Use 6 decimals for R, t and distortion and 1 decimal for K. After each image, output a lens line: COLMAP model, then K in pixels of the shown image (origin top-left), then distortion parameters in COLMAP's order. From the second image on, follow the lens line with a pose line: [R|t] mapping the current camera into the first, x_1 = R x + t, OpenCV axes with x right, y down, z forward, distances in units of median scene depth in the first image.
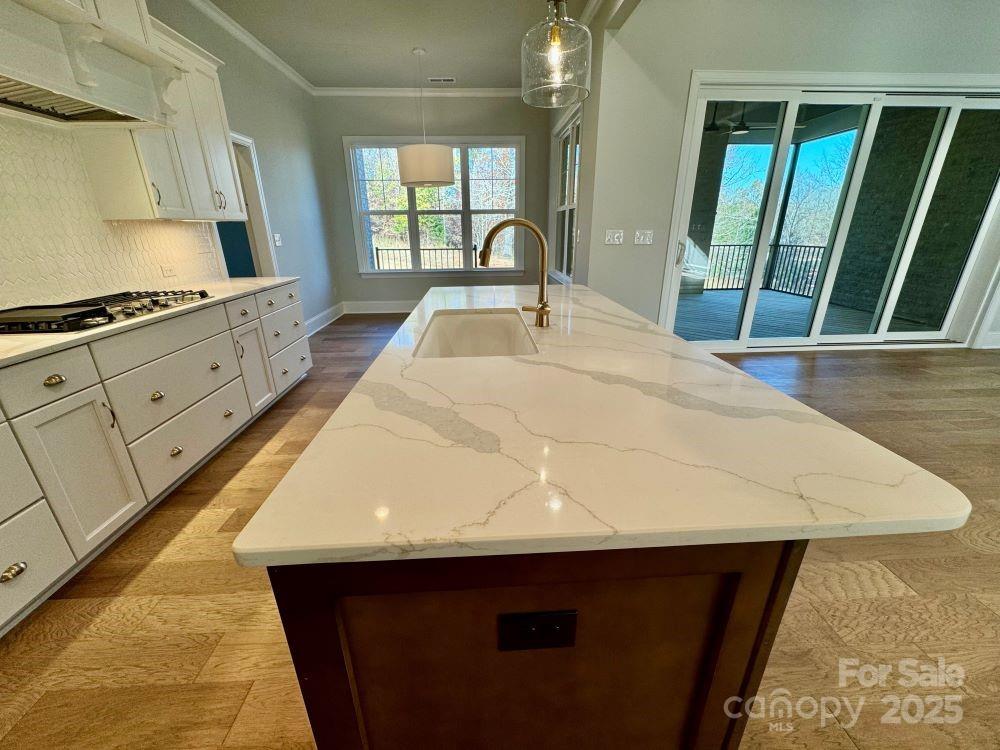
lens RADIAL K [[398.8, 0, 499.1], [0, 398.8, 373.6], [0, 0, 1]] dist [-0.002803, -0.000353]
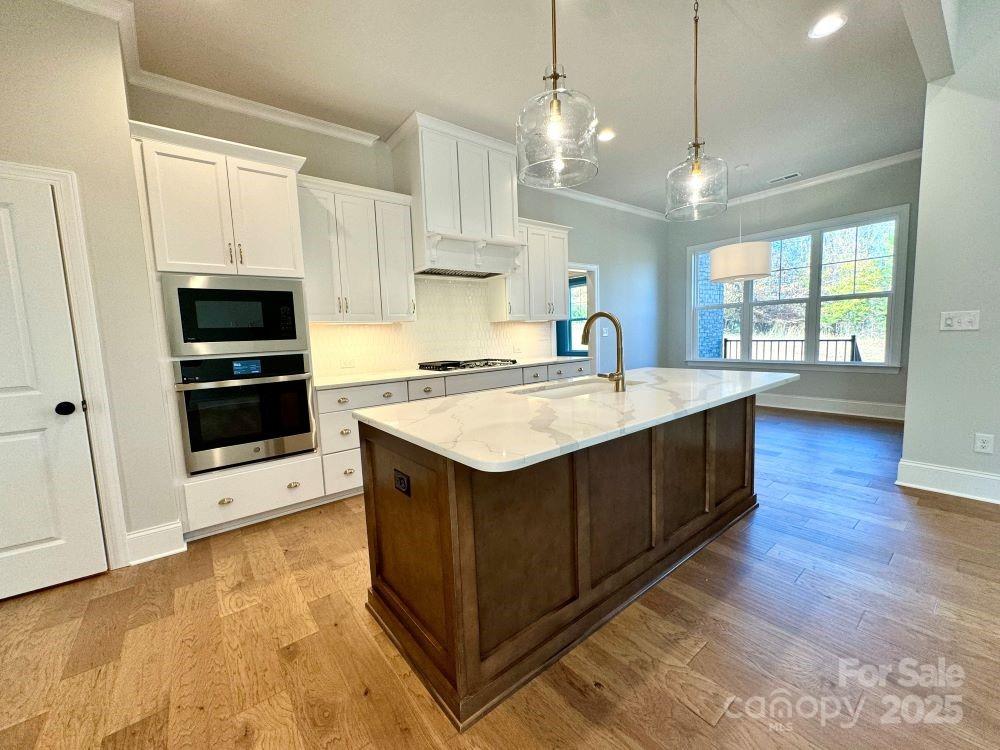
lens RADIAL K [[398.8, 0, 499.1], [0, 398.8, 373.6], [0, 0, 1]] dist [-0.002803, -0.000353]
pose [[0.579420, 0.069784, -0.812036, 0.400400], [-0.249049, 0.963832, -0.094878, 0.017991], [0.776045, 0.257211, 0.575844, -0.015470]]
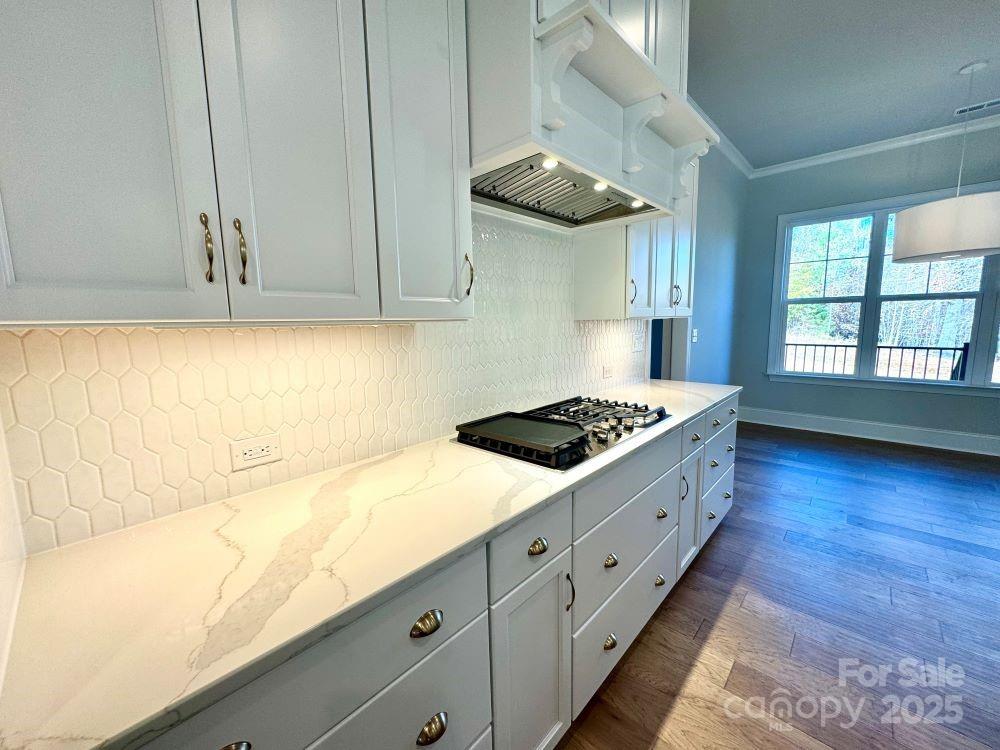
lens RADIAL K [[398.8, 0, 499.1], [0, 398.8, 373.6], [0, 0, 1]] dist [-0.002803, -0.000353]
pose [[0.700995, 0.089487, -0.707530, -0.277894], [-0.232523, 0.966562, -0.108126, -0.075488], [0.674196, 0.240313, 0.698362, 0.153609]]
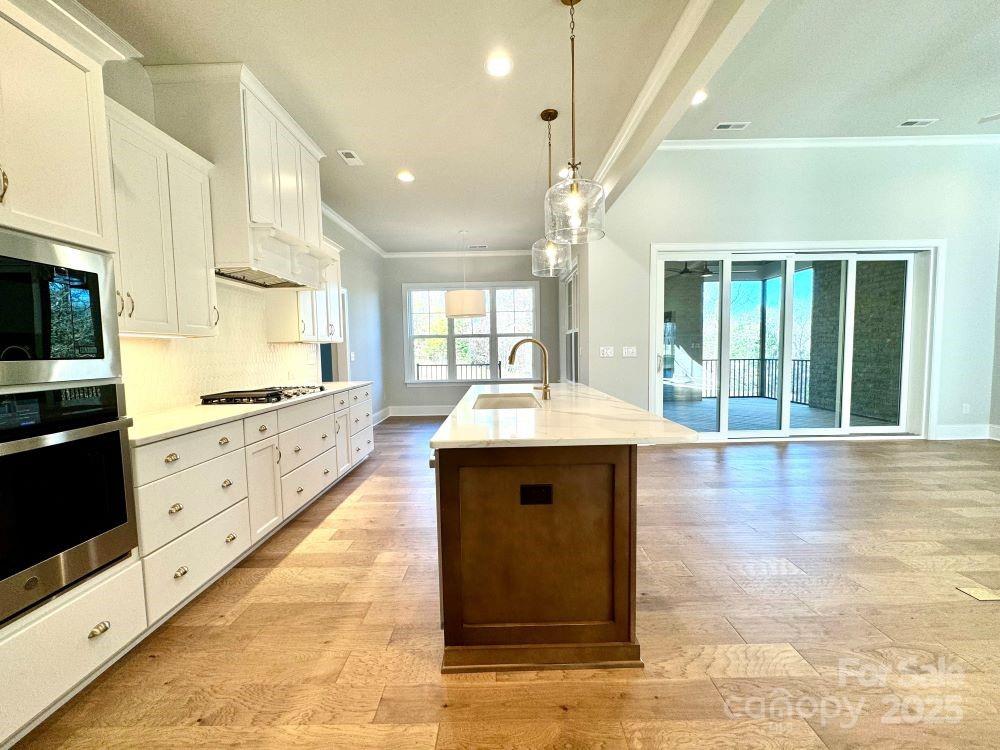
lens RADIAL K [[398.8, 0, 499.1], [0, 398.8, 373.6], [0, 0, 1]] dist [-0.002803, -0.000353]
pose [[0.998632, -0.005925, -0.051958, -0.000220], [-0.009152, 0.958430, -0.285183, 0.110349], [0.051488, 0.285268, 0.957064, -0.271636]]
